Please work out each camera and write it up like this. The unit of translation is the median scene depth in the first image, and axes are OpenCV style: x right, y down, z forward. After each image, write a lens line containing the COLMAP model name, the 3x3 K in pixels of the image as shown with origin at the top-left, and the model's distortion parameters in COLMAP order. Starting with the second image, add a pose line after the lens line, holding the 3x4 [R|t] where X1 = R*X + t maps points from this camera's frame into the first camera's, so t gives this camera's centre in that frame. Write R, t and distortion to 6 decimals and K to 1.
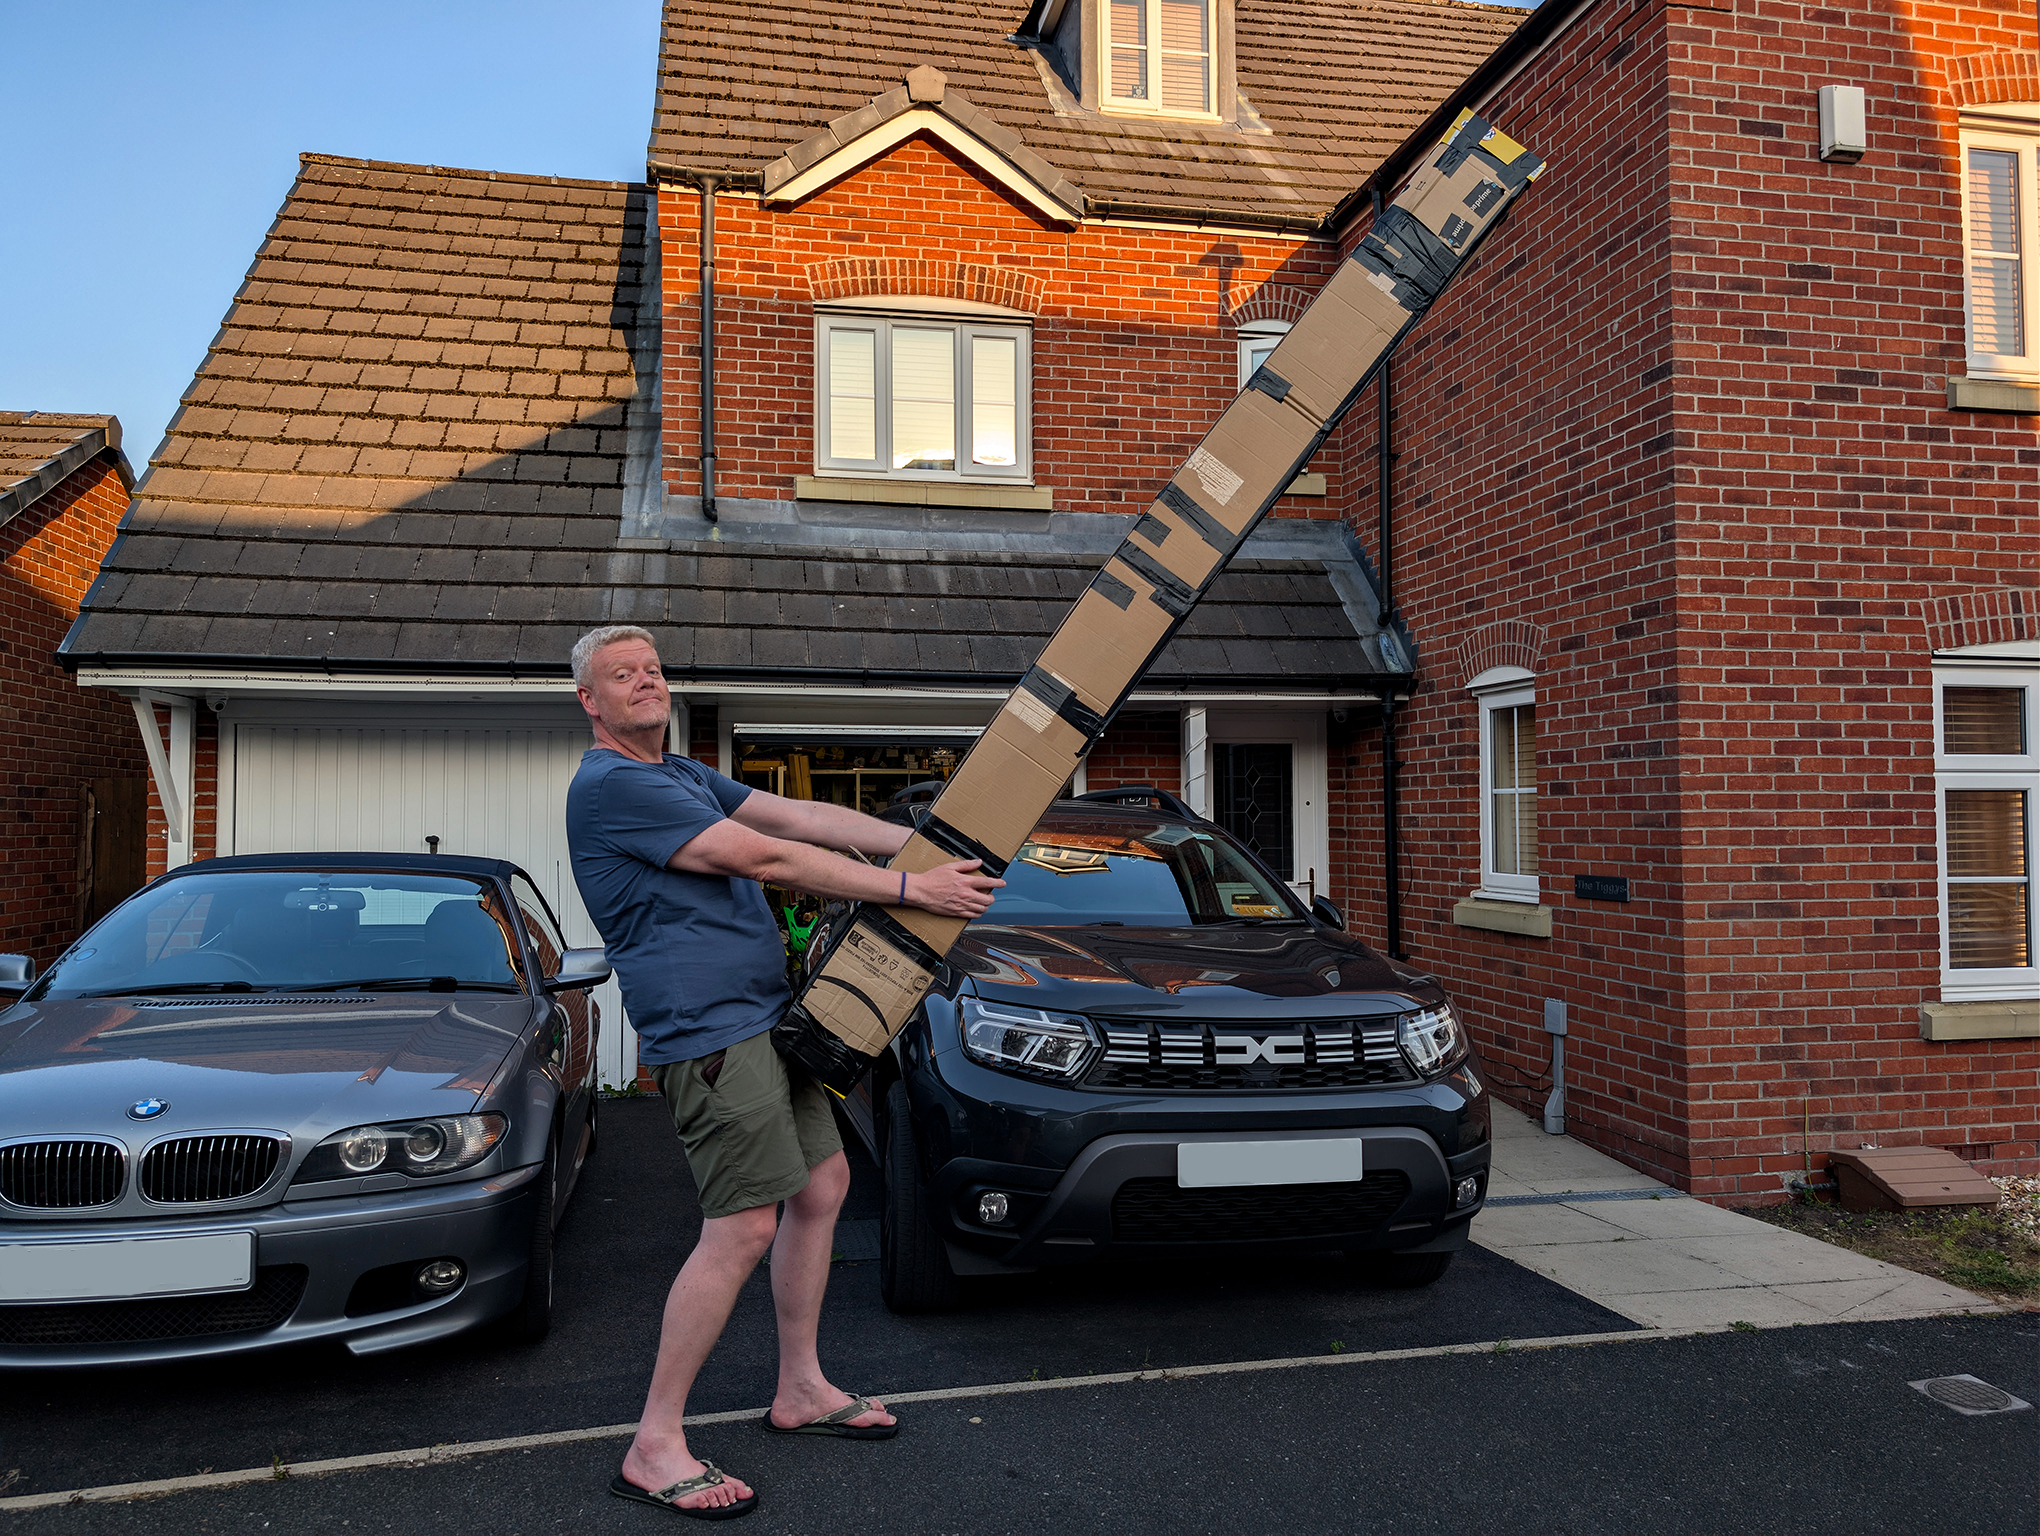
lens RADIAL K [[1438.9, 0, 1020.0], [0, 1438.9, 768.0], [0, 0, 1]] dist [0.033543, -0.068205]
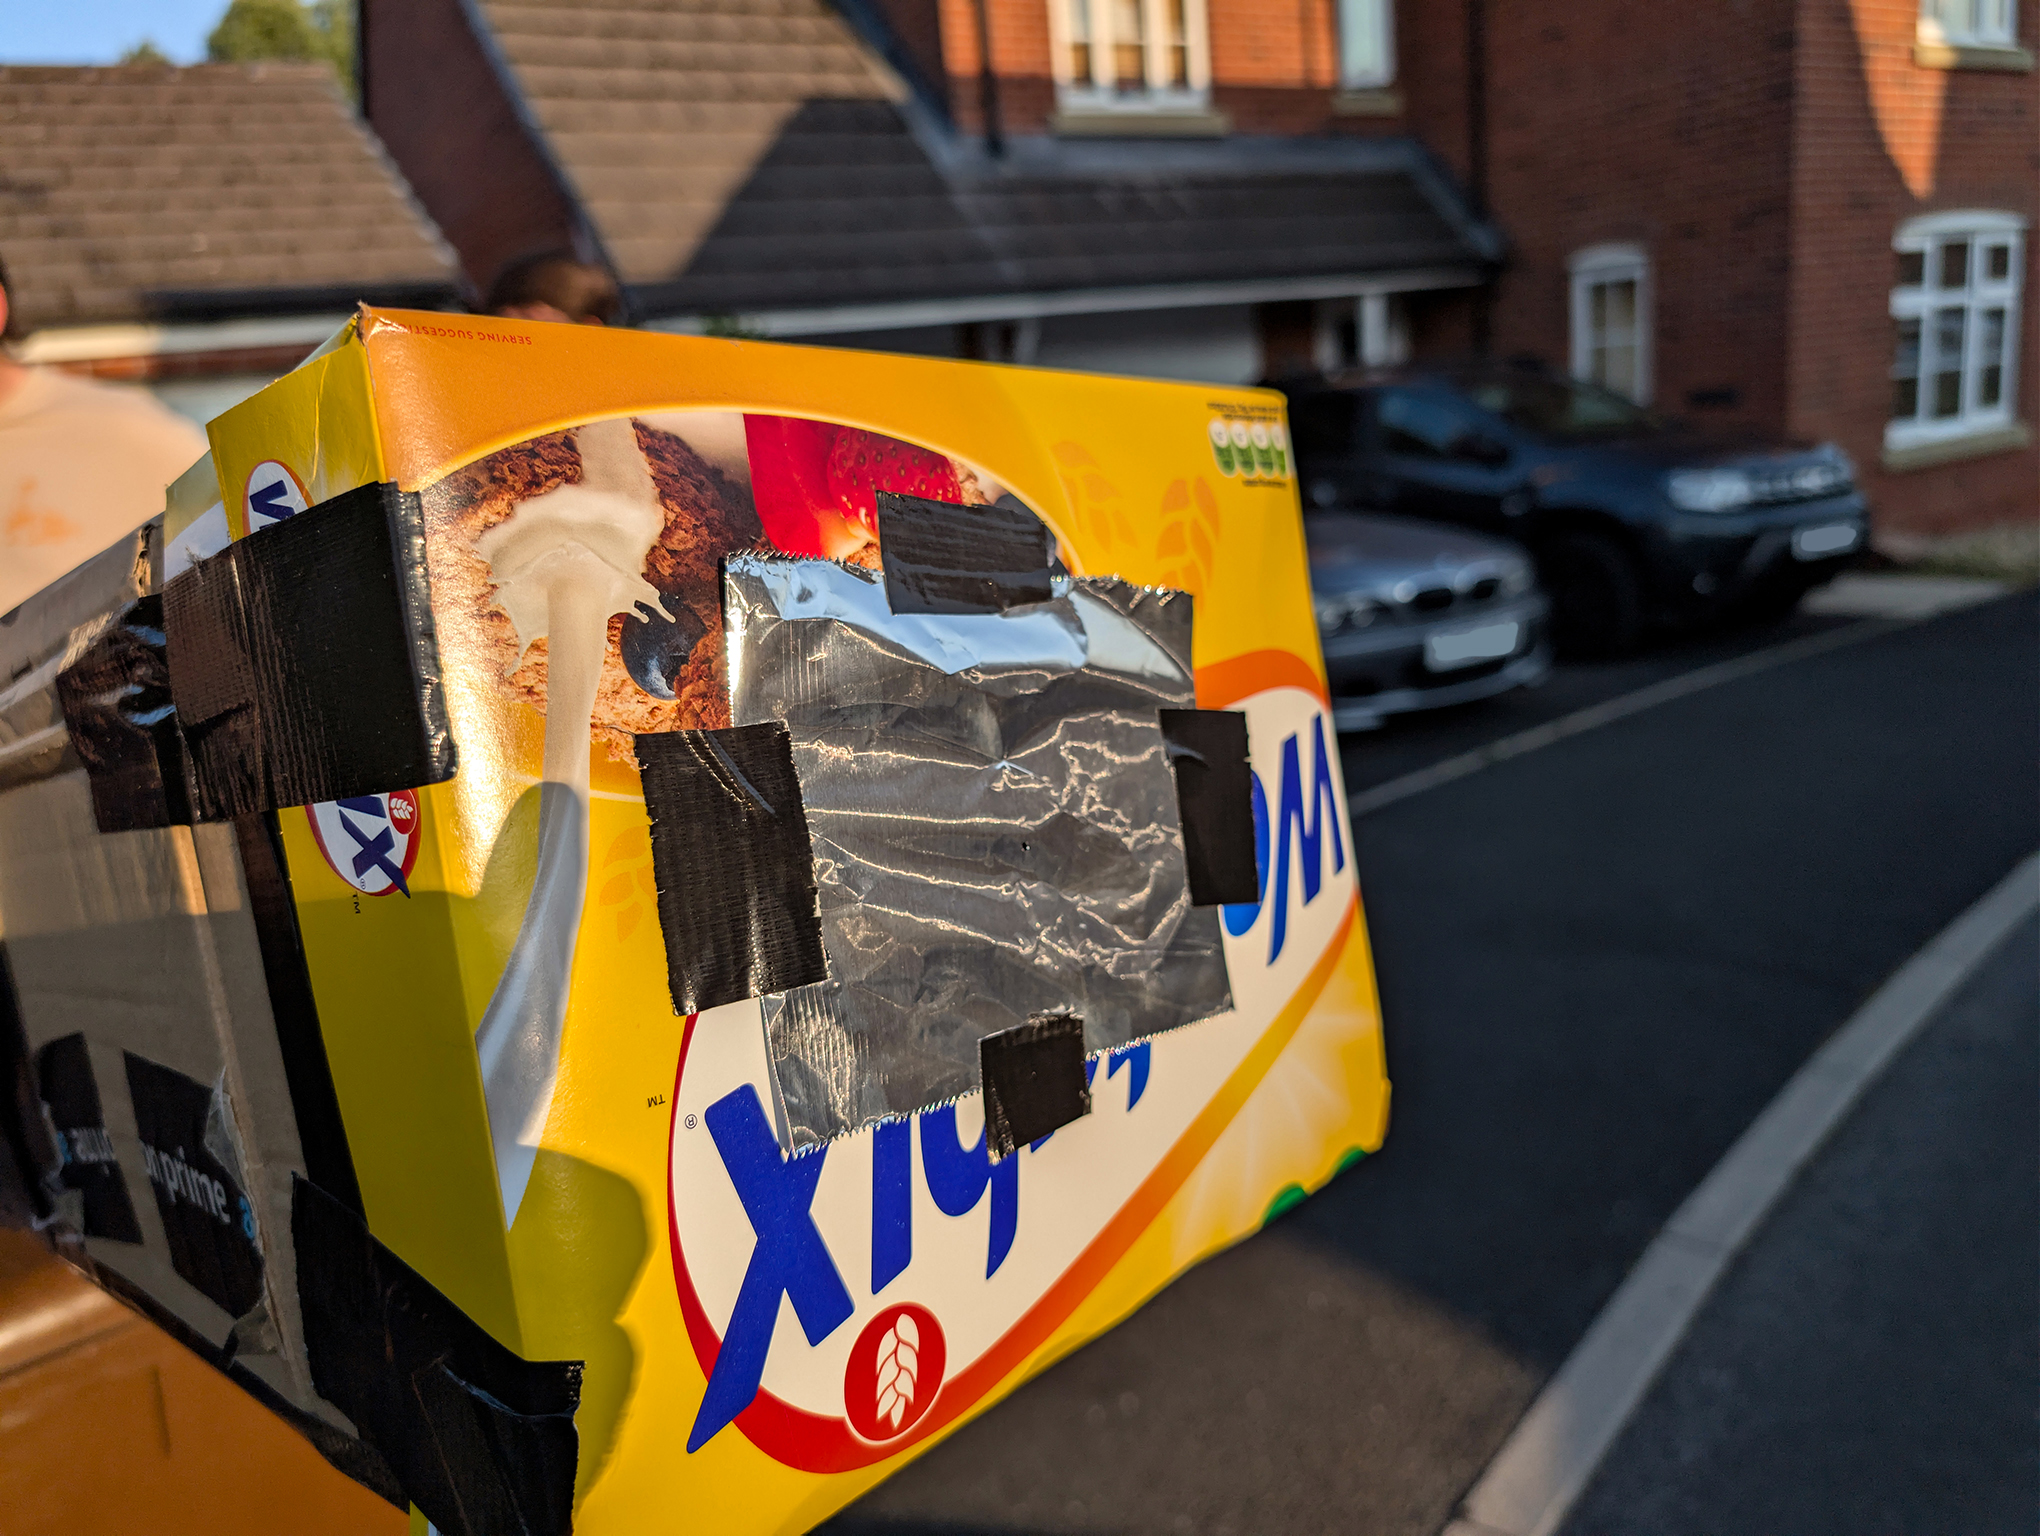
lens RADIAL K [[1490.4, 0, 1020.0], [0, 1490.4, 768.0], [0, 0, 1]] dist [-0.074175, 0.052553]
pose [[0.937635, -0.165900, 0.305480, -0.642147], [0.079449, 0.957784, 0.276294, -0.024311], [-0.338421, -0.234793, 0.911232, -0.204333]]
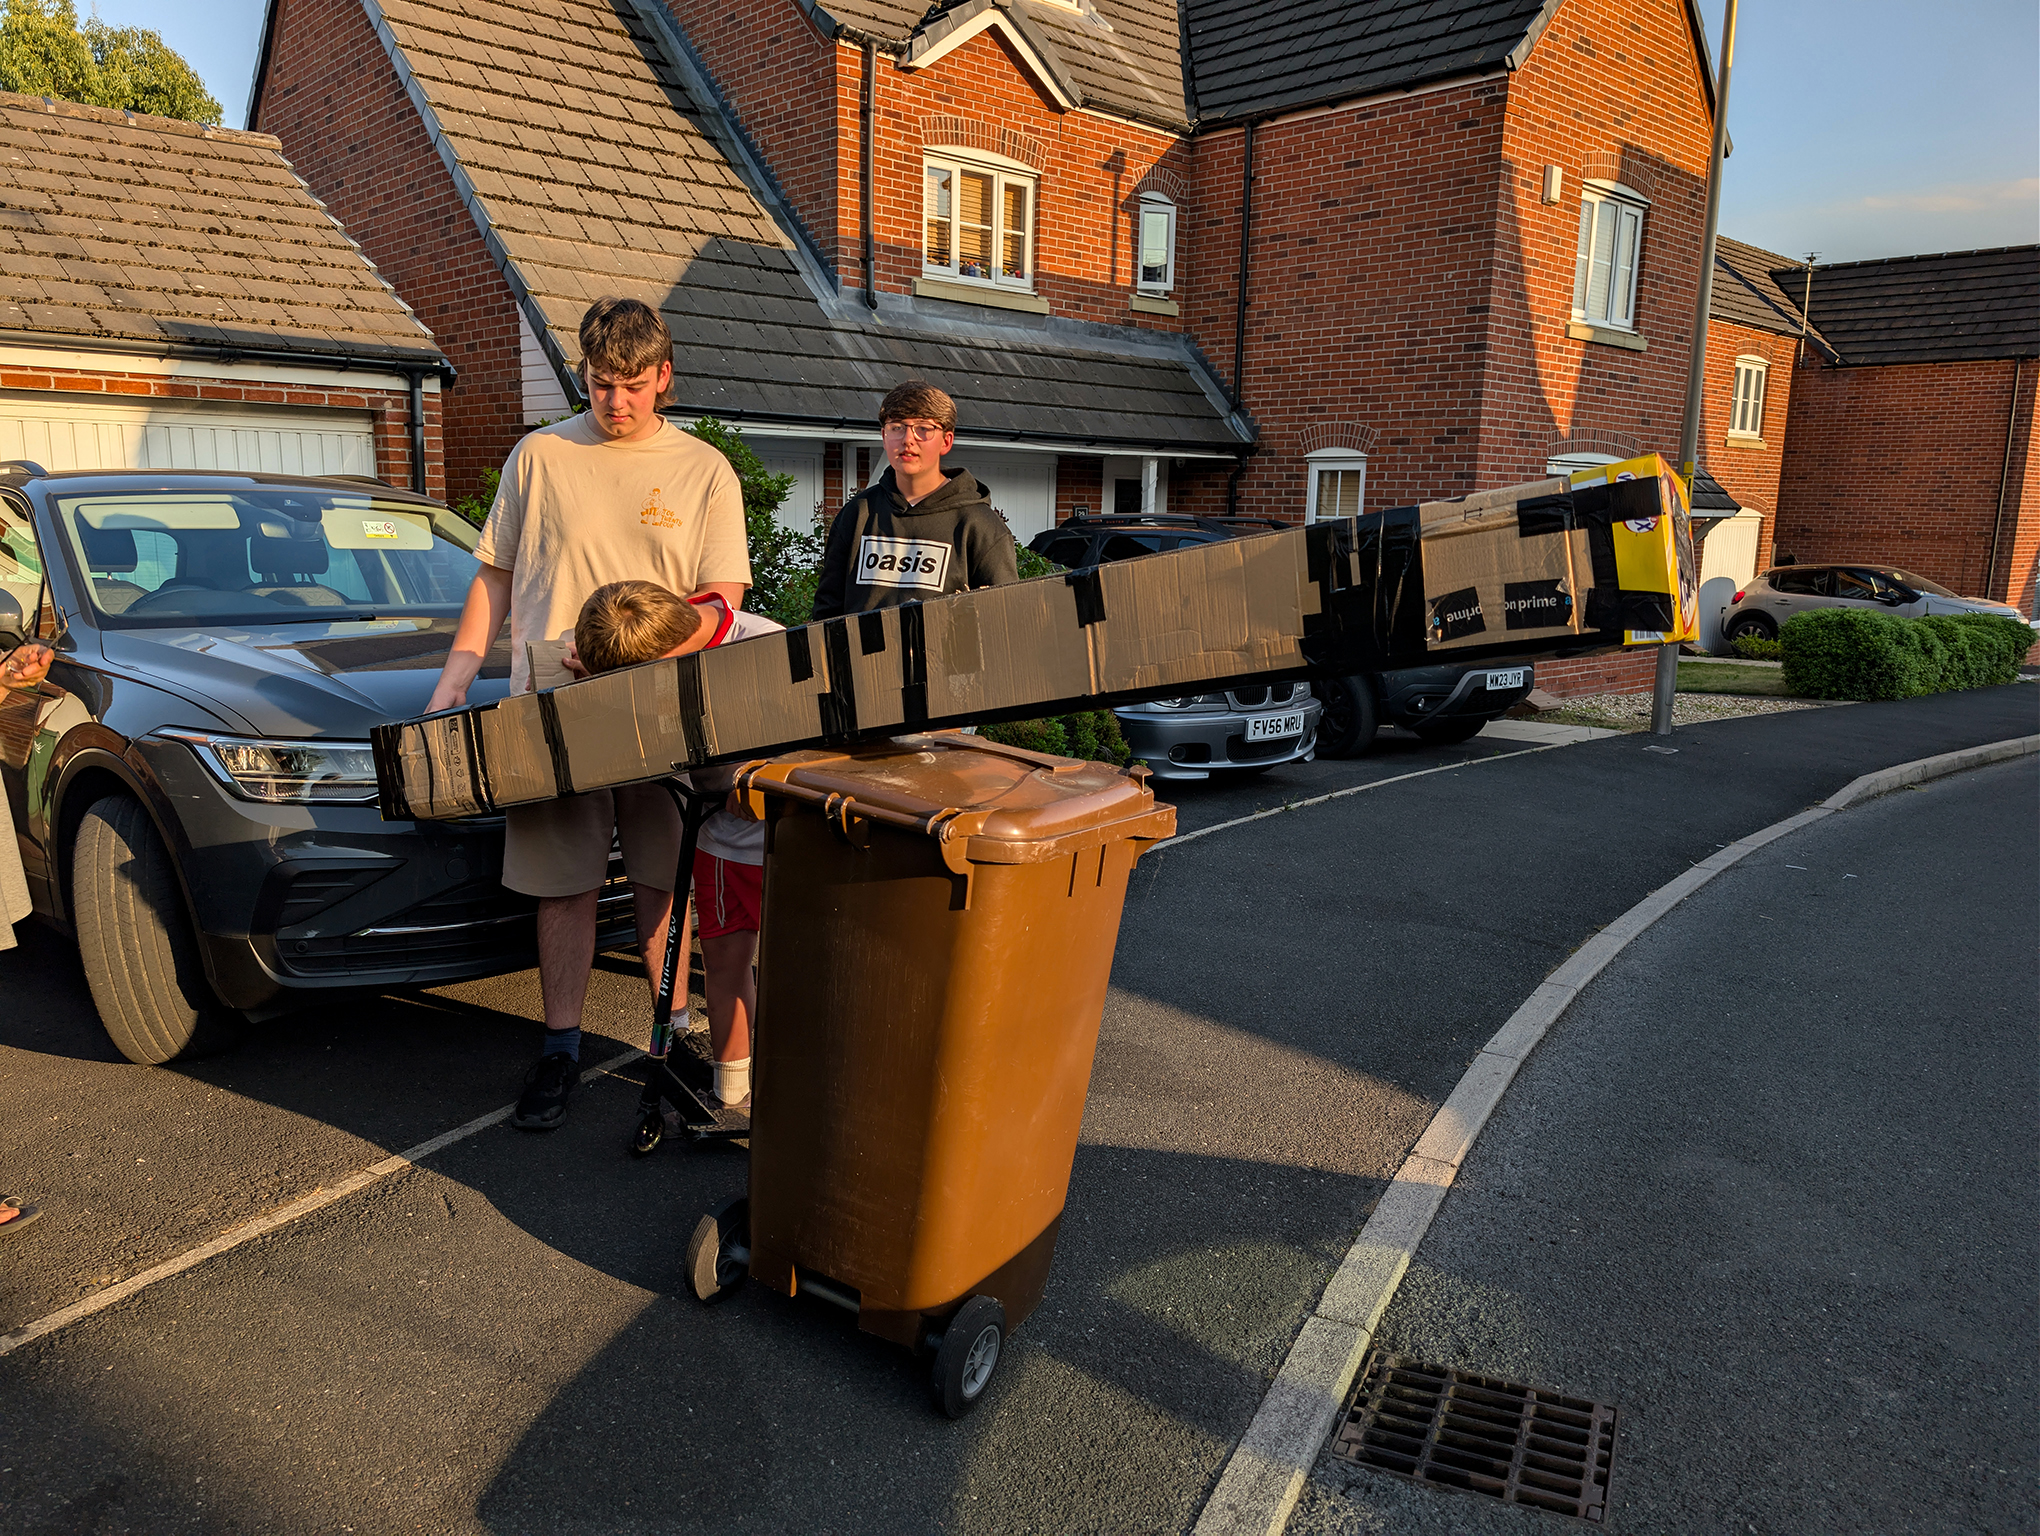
lens RADIAL K [[1446.7, 0, 1020.0], [0, 1446.7, 768.0], [0, 0, 1]] dist [0.001564, -0.000570]
pose [[0.852202, -0.073147, 0.518074, -0.845224], [-0.039046, 0.978527, 0.202387, -0.025873], [-0.521753, -0.192703, 0.831047, -0.317457]]
